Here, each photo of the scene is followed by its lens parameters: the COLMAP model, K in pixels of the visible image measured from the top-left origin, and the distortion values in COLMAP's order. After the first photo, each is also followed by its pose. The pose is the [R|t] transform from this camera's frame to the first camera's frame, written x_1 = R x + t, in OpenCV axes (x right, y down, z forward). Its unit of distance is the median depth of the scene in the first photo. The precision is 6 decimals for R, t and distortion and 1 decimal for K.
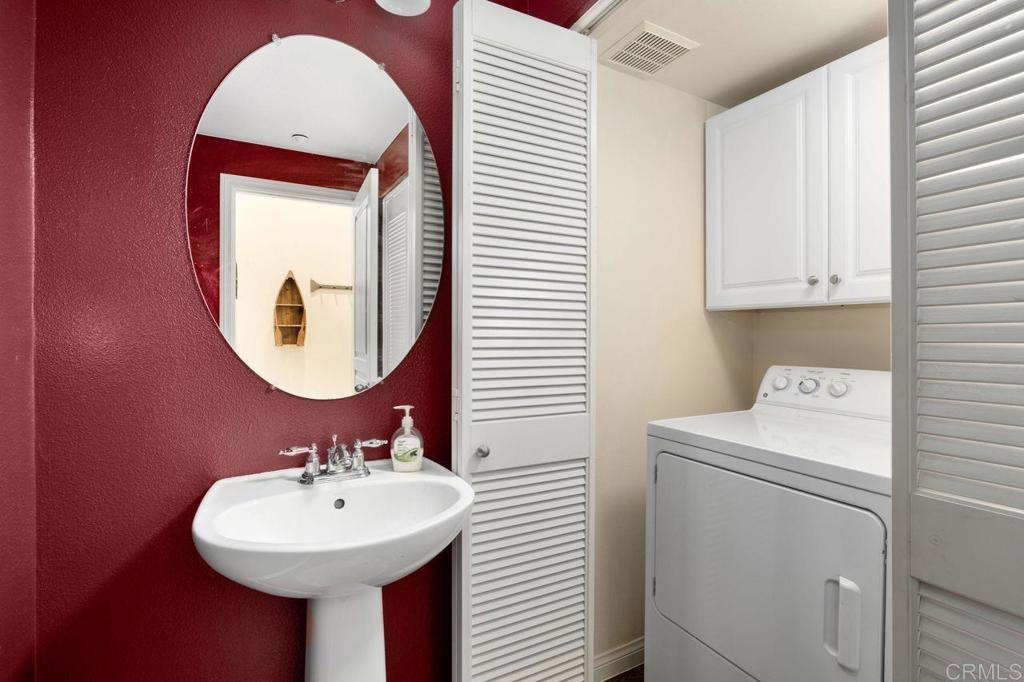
lens RADIAL K [[481.3, 0, 512.4], [0, 481.3, 336.8], [0, 0, 1]] dist [-0.001261, -0.000267]
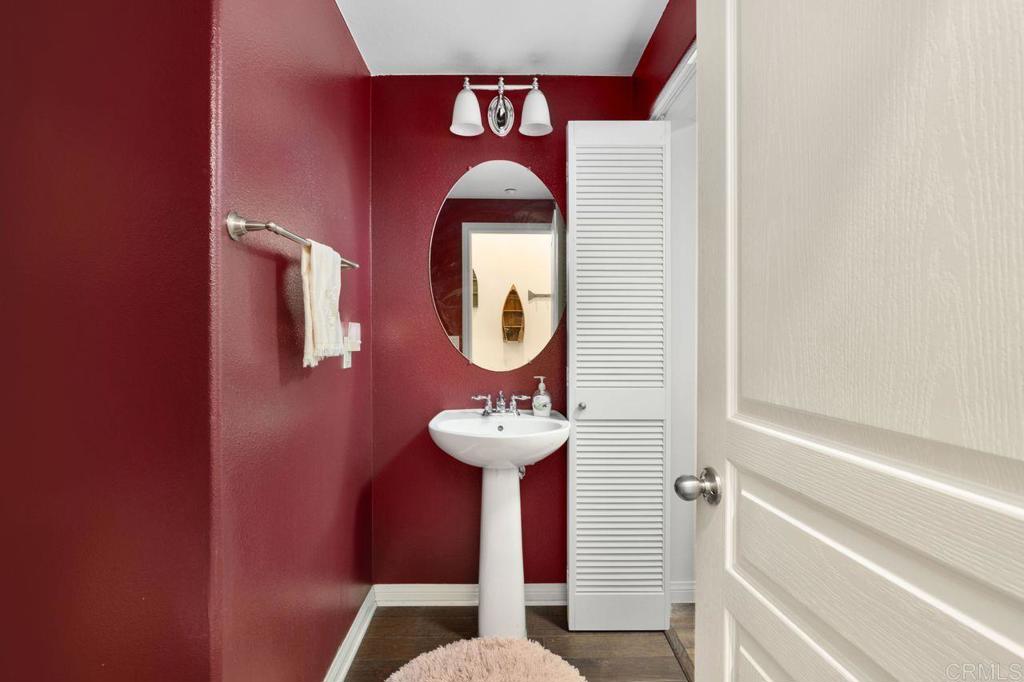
lens RADIAL K [[476.6, 0, 512.7], [0, 476.6, 345.3], [0, 0, 1]] dist [-0.000967, -0.000066]
pose [[0.887252, 0.007467, -0.461225, 0.439171], [0.001726, 0.999808, 0.019506, 0.005090], [0.461282, -0.018103, 0.887069, -0.478866]]
